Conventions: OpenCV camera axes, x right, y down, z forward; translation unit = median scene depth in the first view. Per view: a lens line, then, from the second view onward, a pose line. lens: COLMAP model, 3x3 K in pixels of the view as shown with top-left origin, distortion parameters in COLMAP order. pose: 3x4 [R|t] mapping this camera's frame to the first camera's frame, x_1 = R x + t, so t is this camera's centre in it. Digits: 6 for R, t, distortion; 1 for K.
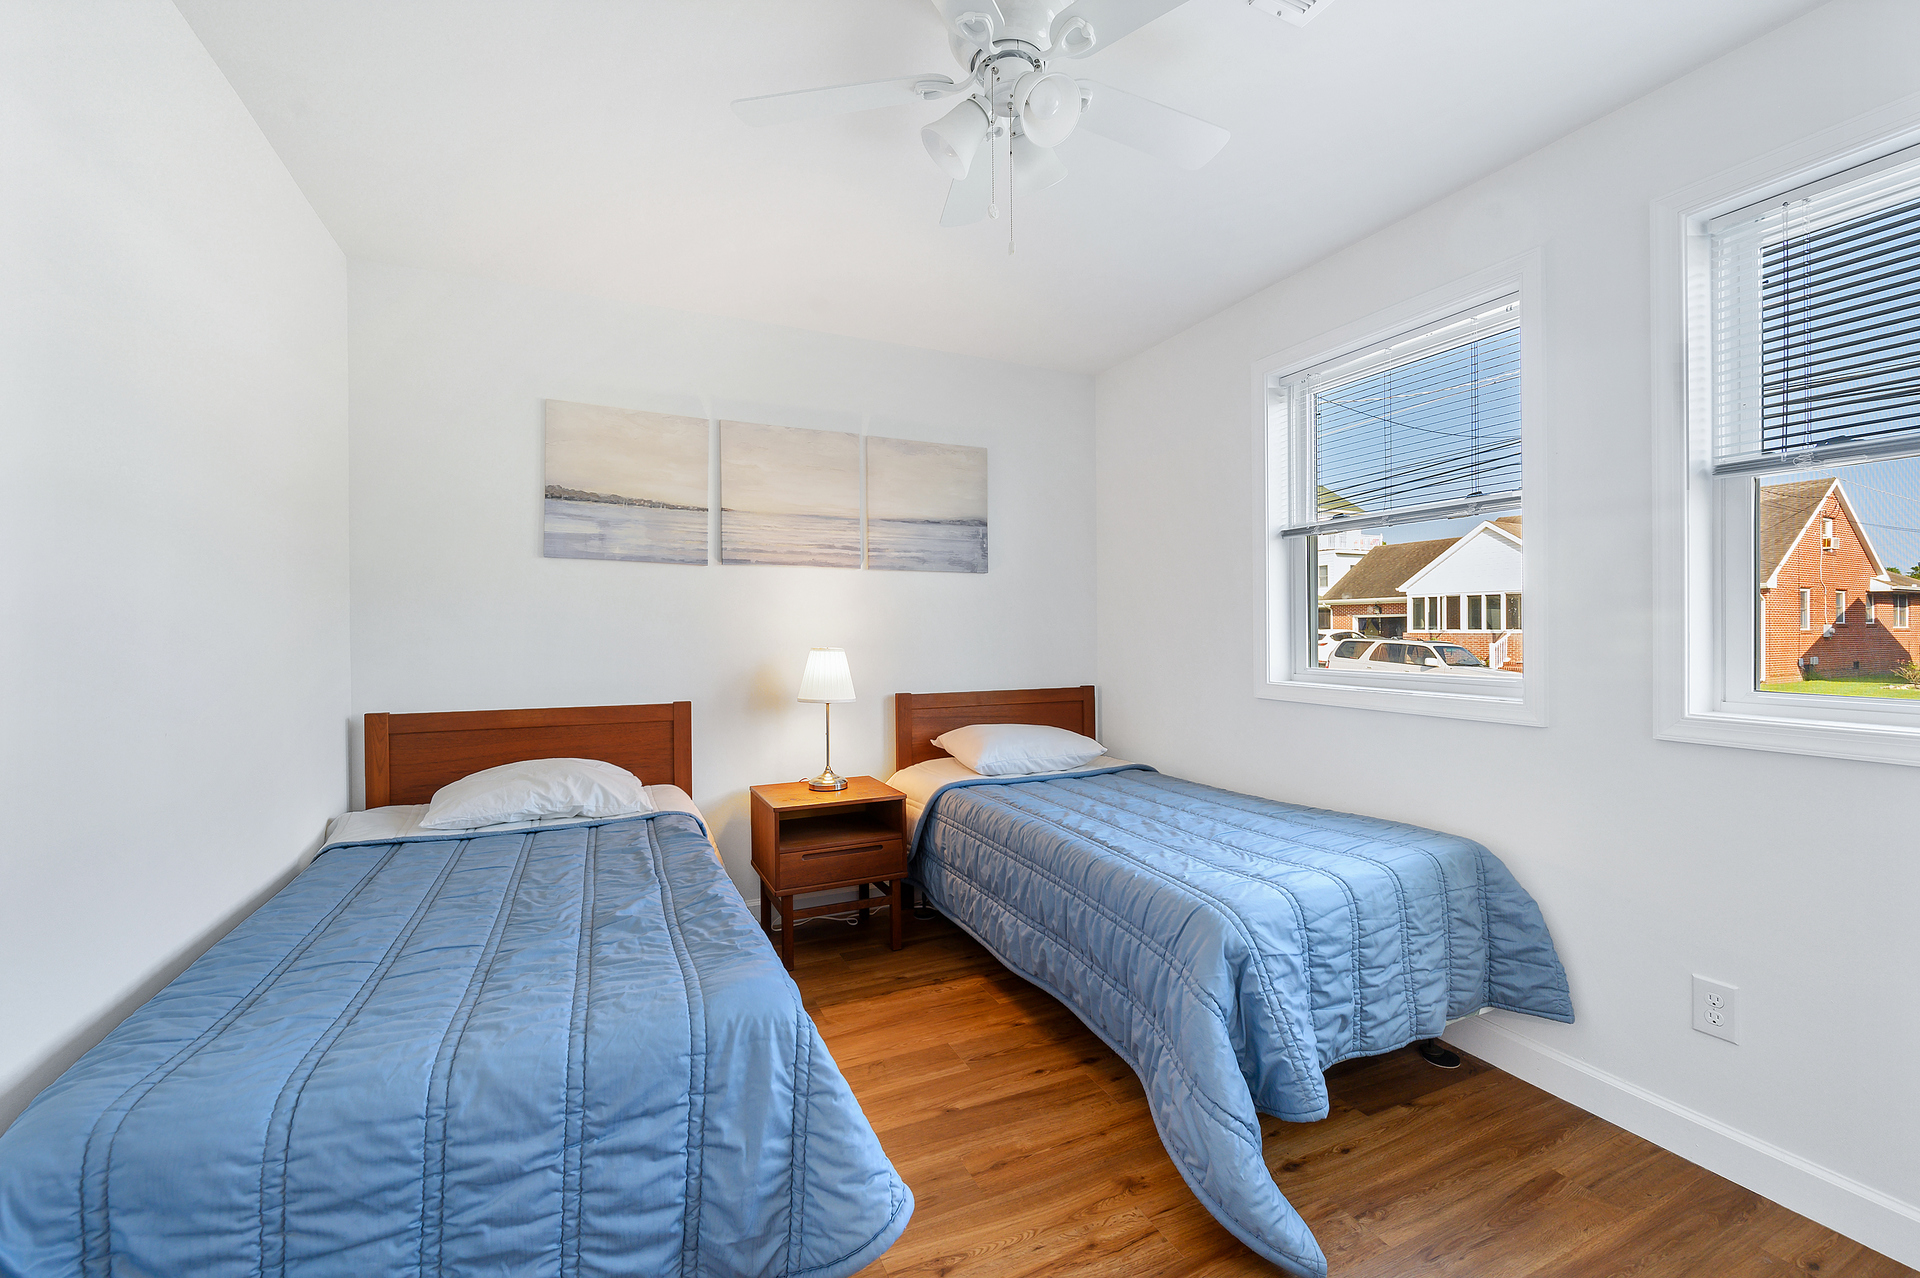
lens RADIAL K [[780.0, 0, 960.2], [0, 780.0, 635.6], [0, 0, 1]] dist [-0.004517, 0.000912]
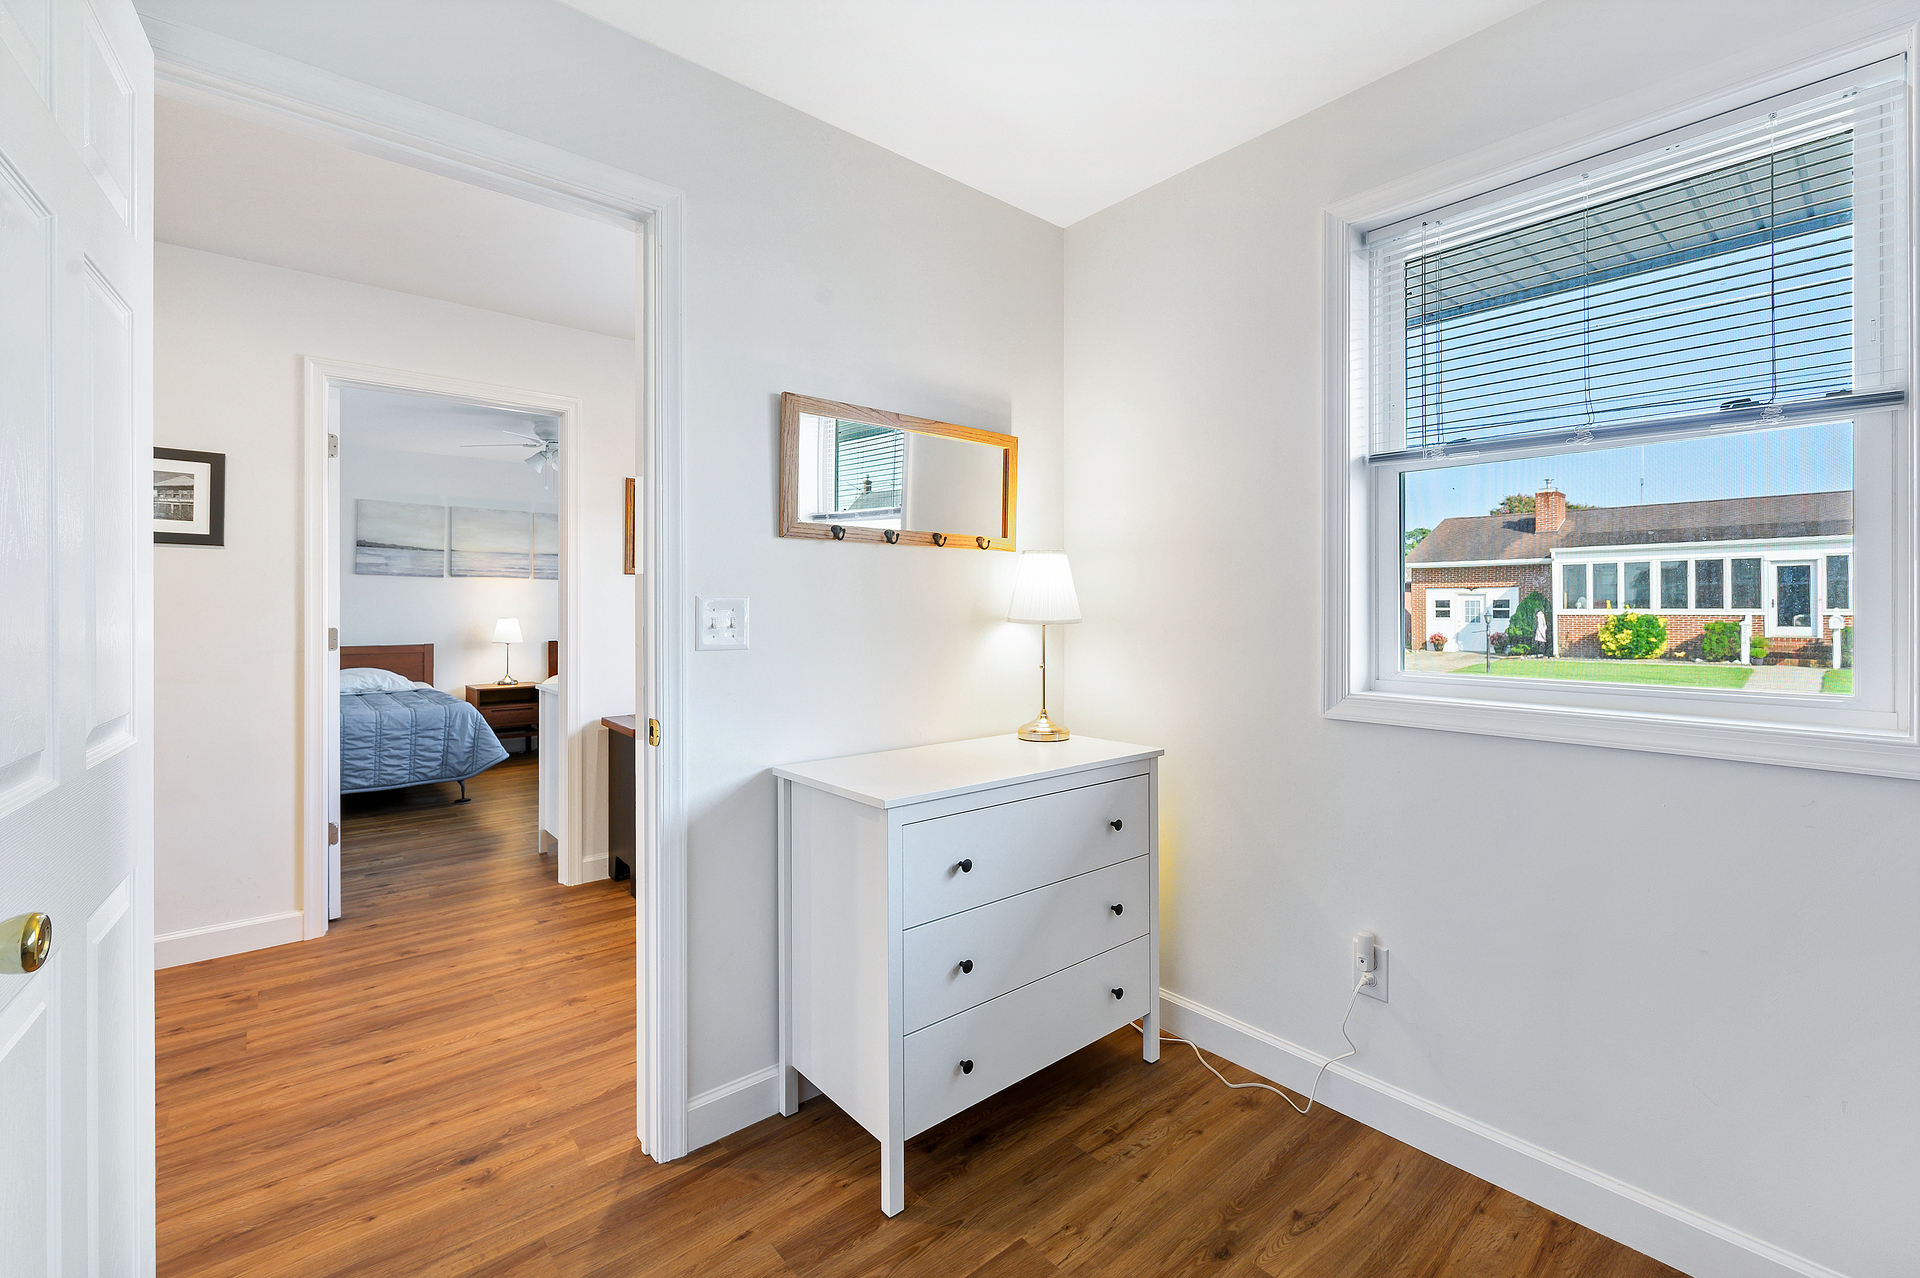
lens RADIAL K [[837.5, 0, 982.9], [0, 837.5, 598.1], [0, 0, 1]] dist [-0.003165, -0.000948]
pose [[0.960727, 0.005194, 0.277448, 0.457275], [0.000294, 0.999805, -0.019736, 0.008117], [-0.277496, 0.019042, 0.960538, -1.604623]]
